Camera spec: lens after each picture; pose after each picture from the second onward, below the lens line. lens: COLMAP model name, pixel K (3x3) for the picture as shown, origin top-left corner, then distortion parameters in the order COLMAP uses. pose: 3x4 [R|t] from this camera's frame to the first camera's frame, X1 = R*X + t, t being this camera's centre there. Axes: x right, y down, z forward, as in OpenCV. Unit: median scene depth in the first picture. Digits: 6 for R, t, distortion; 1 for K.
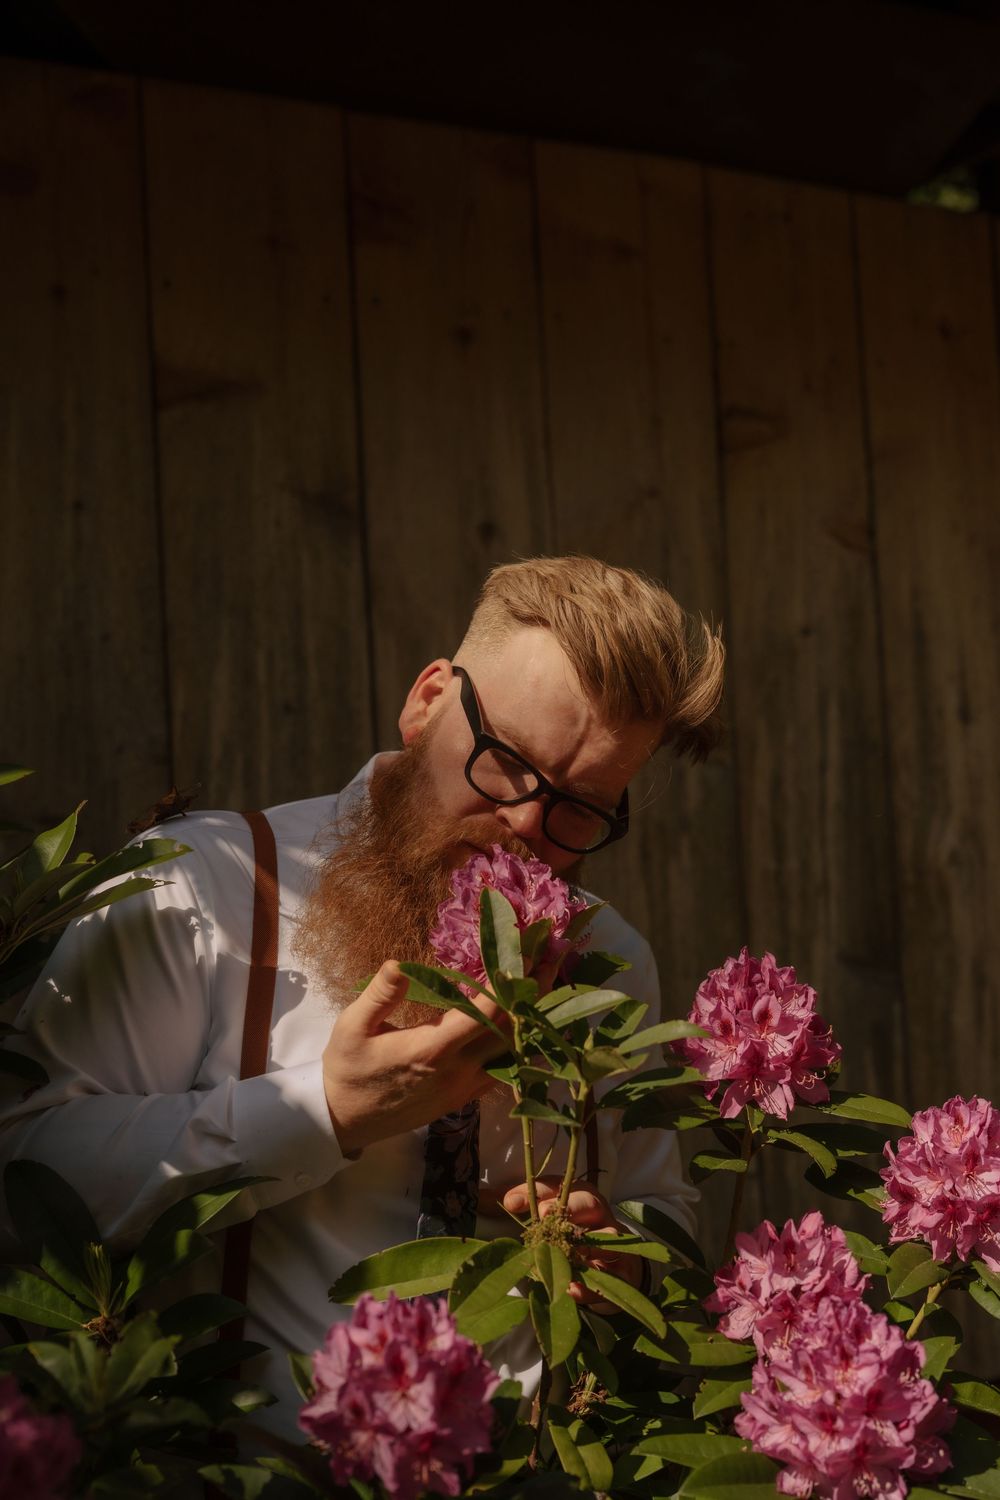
lens RADIAL K [[2177.8, 0, 500.0], [0, 2177.8, 750.0], [0, 0, 1]] dist [-0.029428, -0.021496]
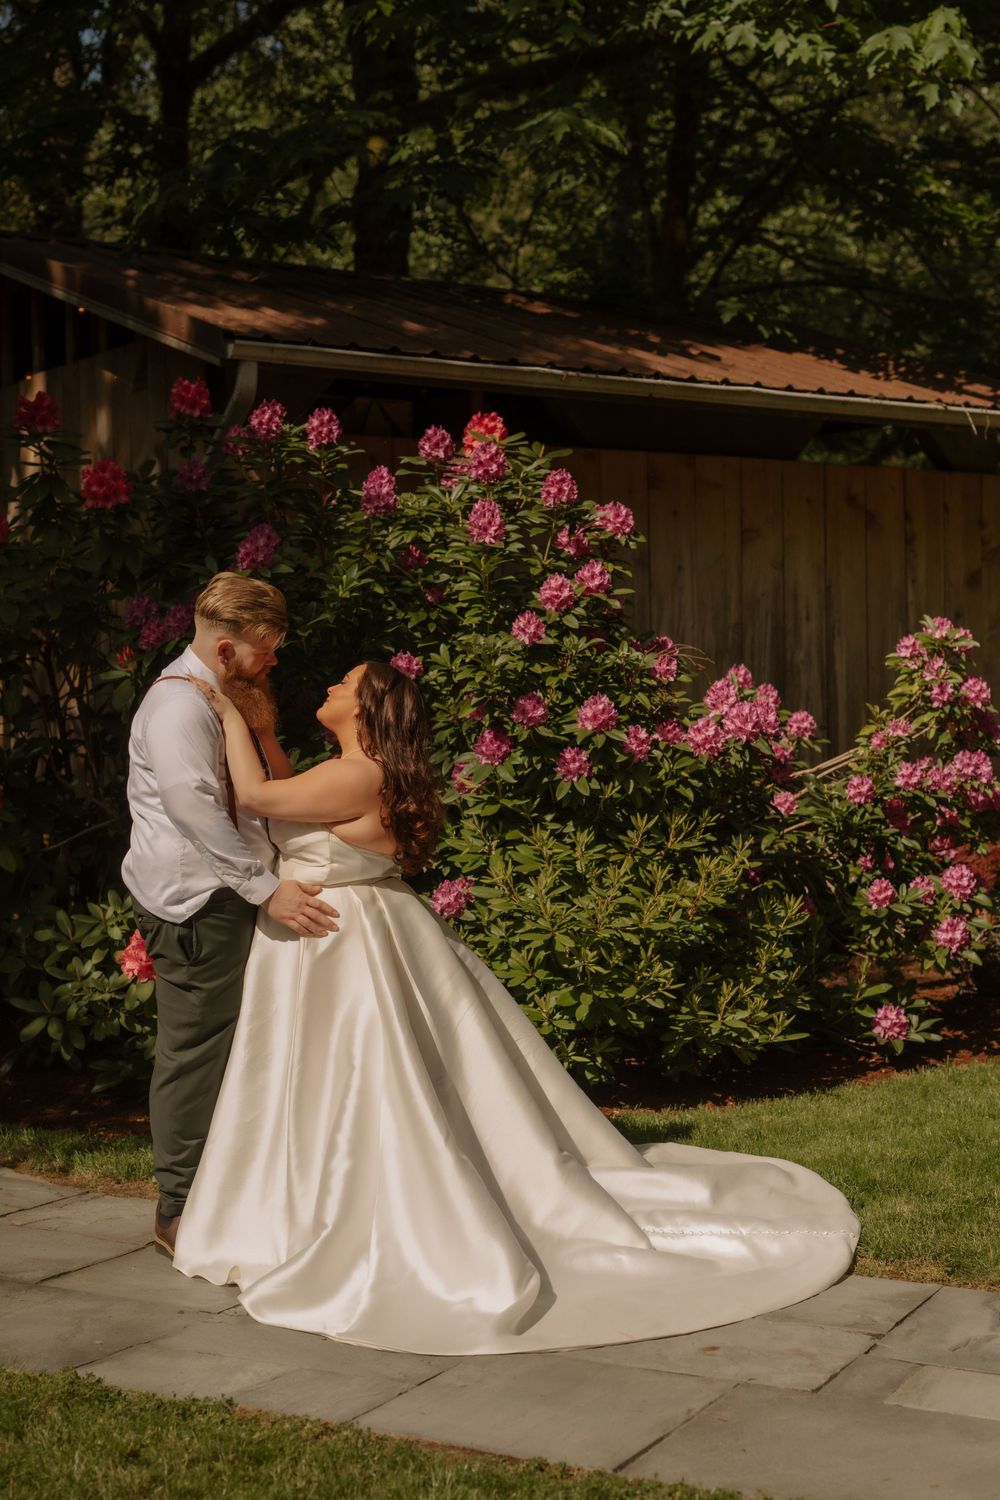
lens RADIAL K [[2177.8, 0, 500.0], [0, 2177.8, 750.0], [0, 0, 1]] dist [-0.029428, -0.021496]
pose [[0.997143, 0.028878, 0.069801, -0.499991], [-0.036690, 0.992875, 0.113369, -0.182922], [-0.066030, -0.115606, 0.991098, -2.376443]]
